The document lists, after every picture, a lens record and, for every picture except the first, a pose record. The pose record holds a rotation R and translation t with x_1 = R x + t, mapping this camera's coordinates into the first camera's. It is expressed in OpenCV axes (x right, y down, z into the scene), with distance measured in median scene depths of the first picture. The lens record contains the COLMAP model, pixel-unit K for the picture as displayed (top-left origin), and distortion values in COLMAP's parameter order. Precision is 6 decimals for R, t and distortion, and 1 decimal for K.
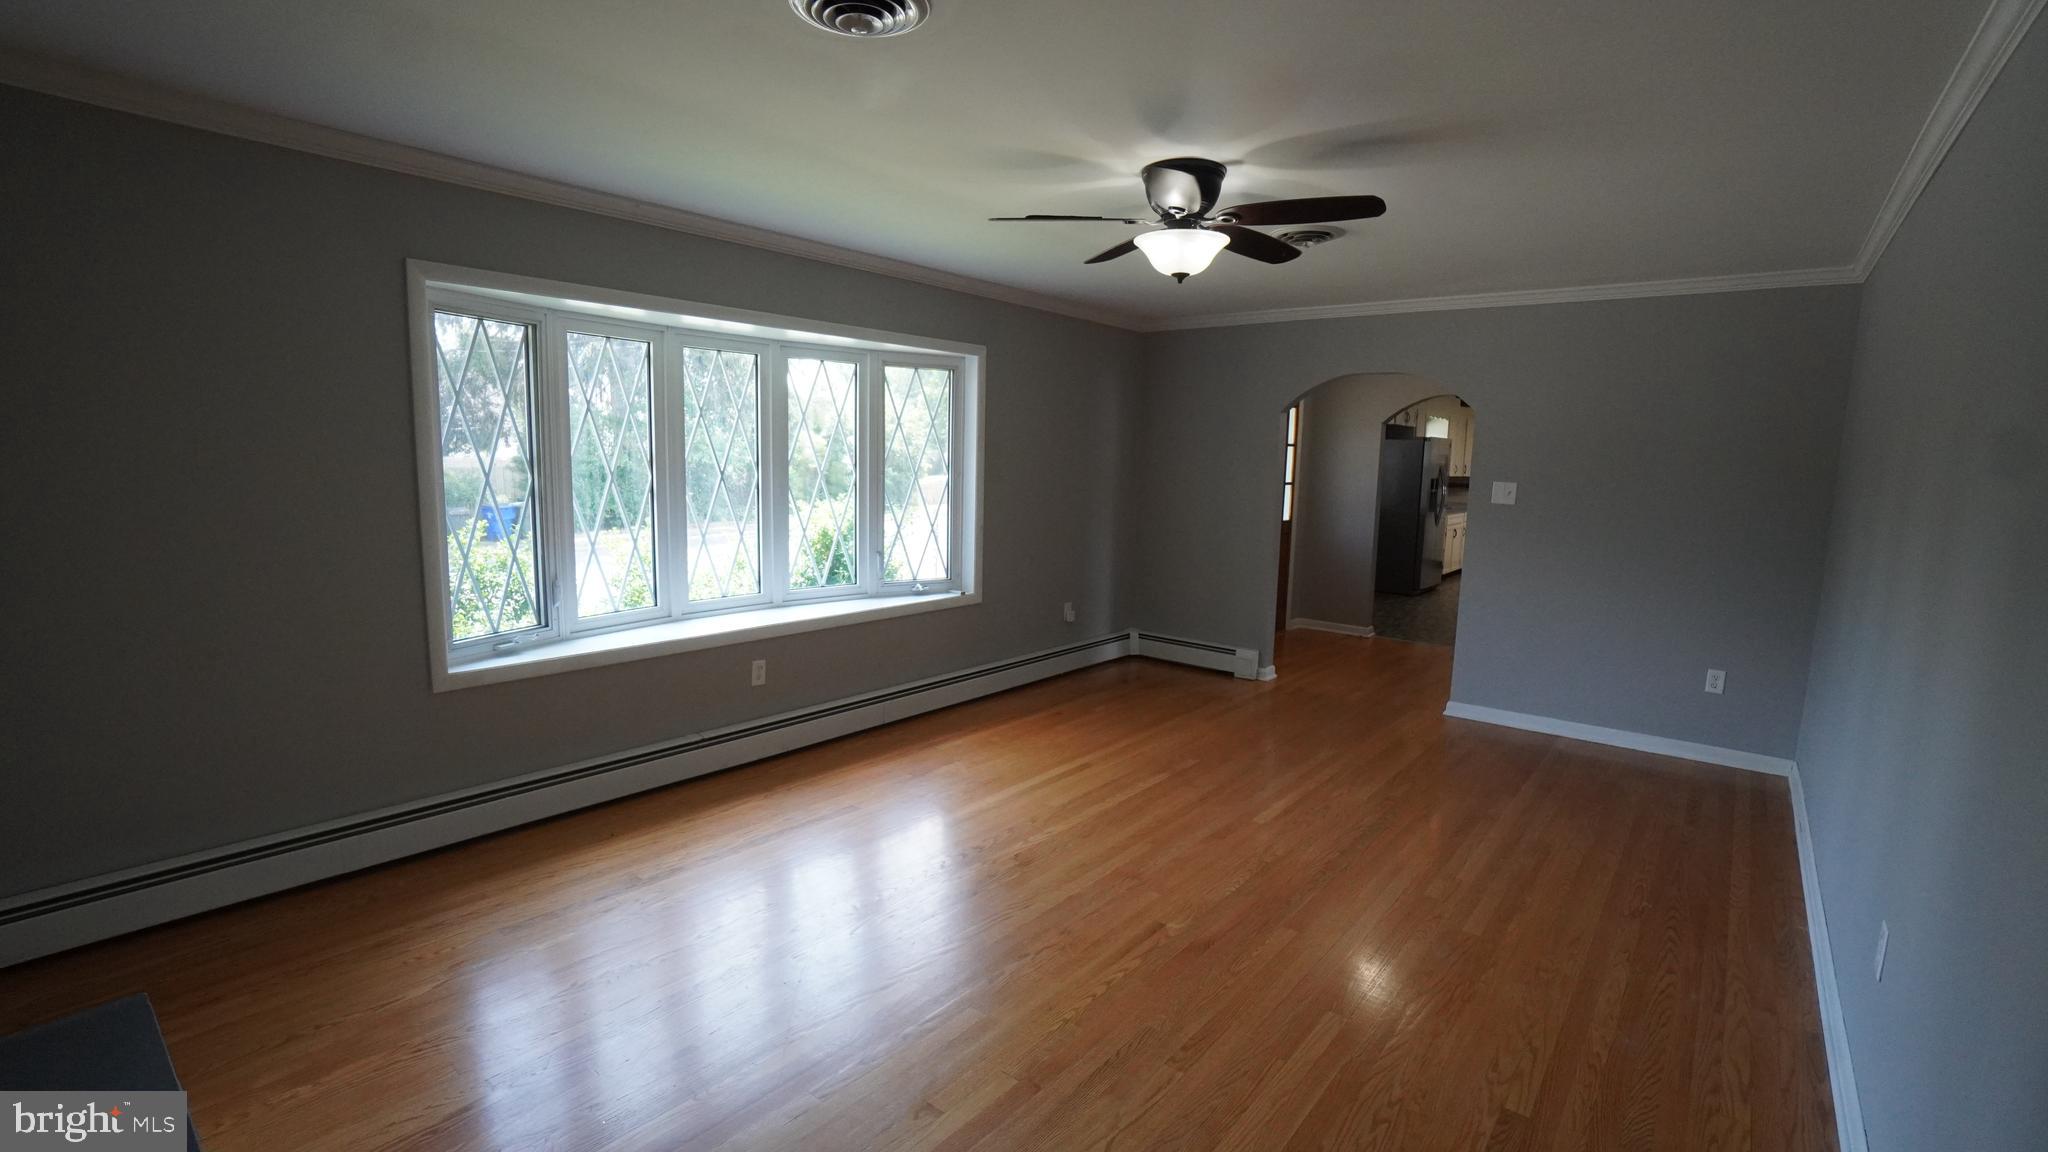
lens RADIAL K [[914.4, 0, 1031.3], [0, 914.4, 577.2], [0, 0, 1]] dist [-0.030166, 0.002883]
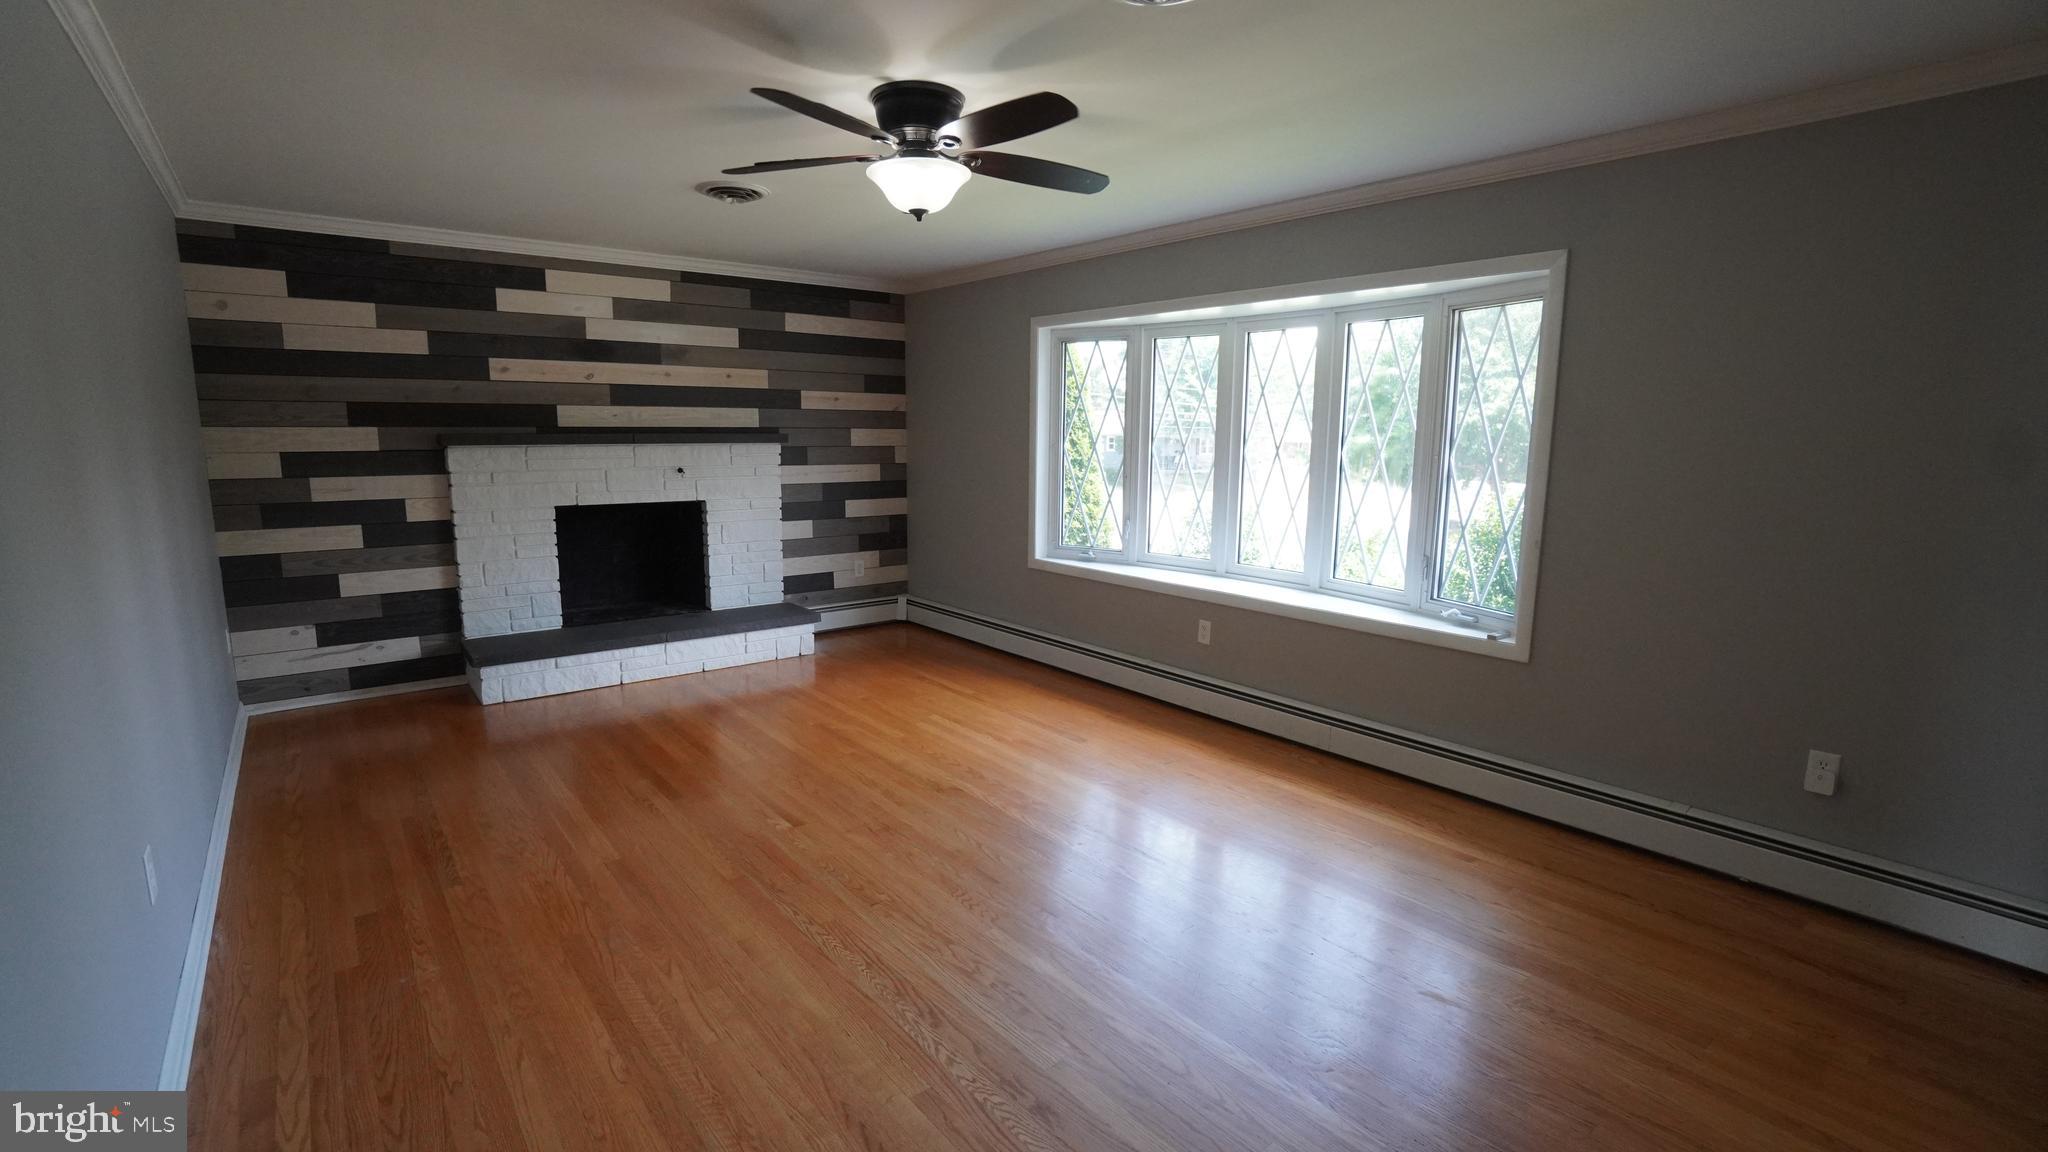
lens RADIAL K [[914.4, 0, 1007.2], [0, 914.4, 576.4], [0, 0, 1]] dist [-0.030166, 0.002883]
pose [[-0.215099, 0.135329, -0.967170, 0.784635], [-0.140709, 0.975724, 0.167819, -0.107546], [0.966402, 0.172187, -0.190835, 0.965531]]
